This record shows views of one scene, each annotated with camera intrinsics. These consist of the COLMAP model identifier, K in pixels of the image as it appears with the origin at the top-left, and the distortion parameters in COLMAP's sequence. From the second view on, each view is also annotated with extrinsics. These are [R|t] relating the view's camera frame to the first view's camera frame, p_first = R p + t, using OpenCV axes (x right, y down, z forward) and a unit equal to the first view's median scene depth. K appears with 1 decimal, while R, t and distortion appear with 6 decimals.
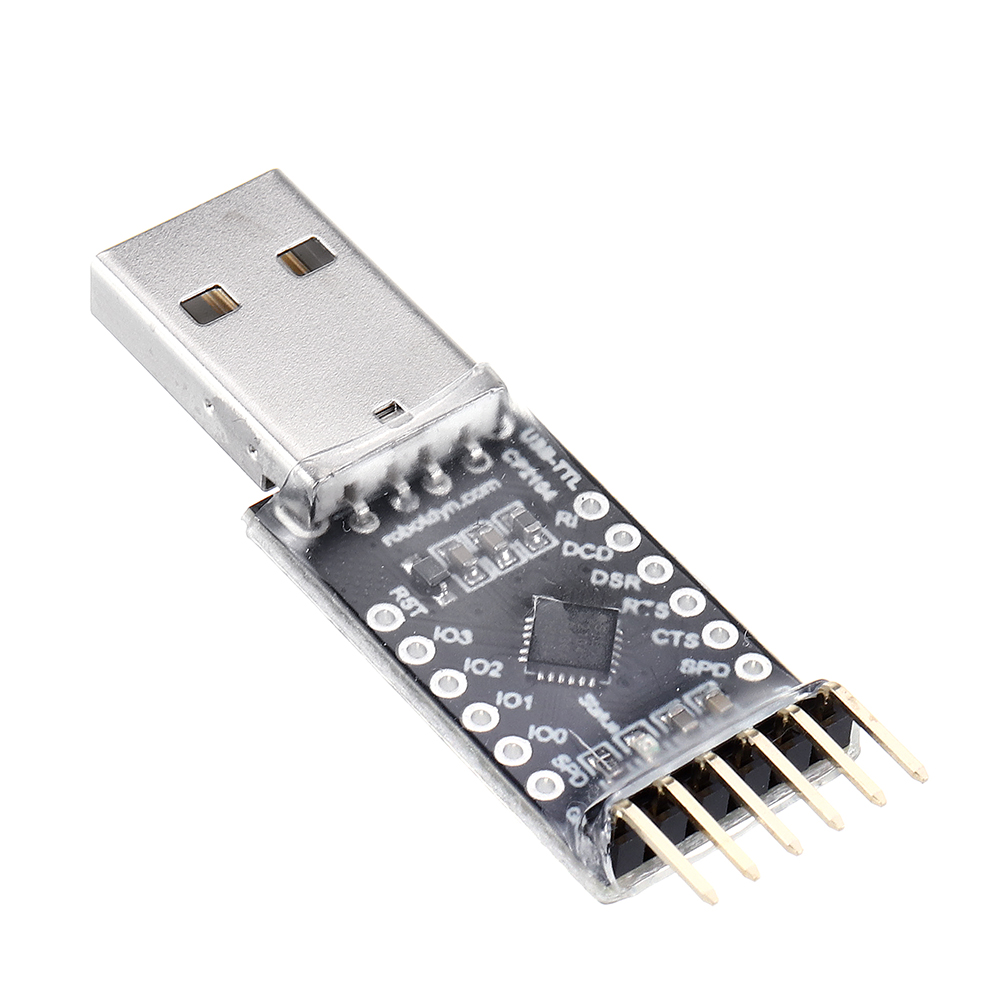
lens RADIAL K [[5566.5, 0, 500.0], [0, 5566.5, 500.0], [0, 0, 1]] dist [-0.112722, 2.443051]
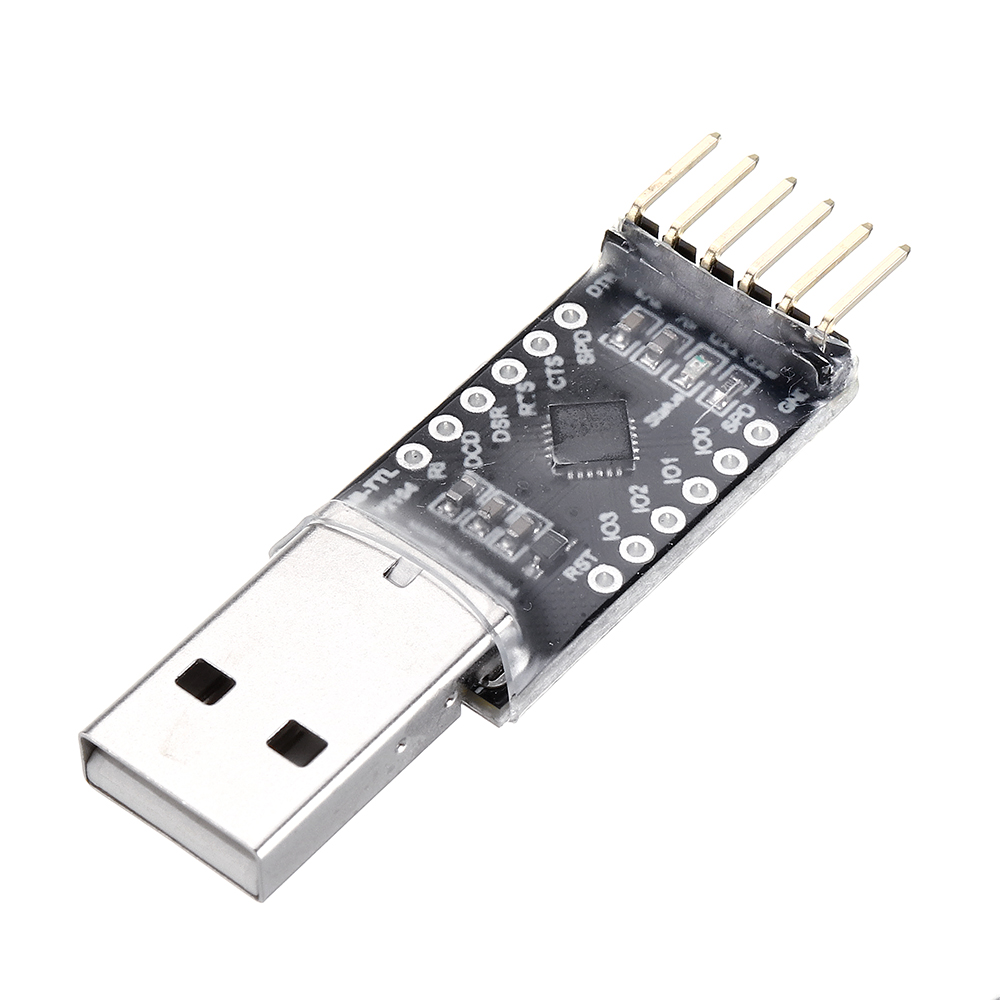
lens RADIAL K [[5566.5, 0, 500.0], [0, 5566.5, 500.0], [0, 0, 1]] dist [-0.112722, 2.443051]
pose [[-0.207469, -0.788112, 0.579514, -0.605642], [0.731916, 0.267990, 0.626483, -0.646722], [-0.649042, 0.554131, 0.521232, 0.459402]]
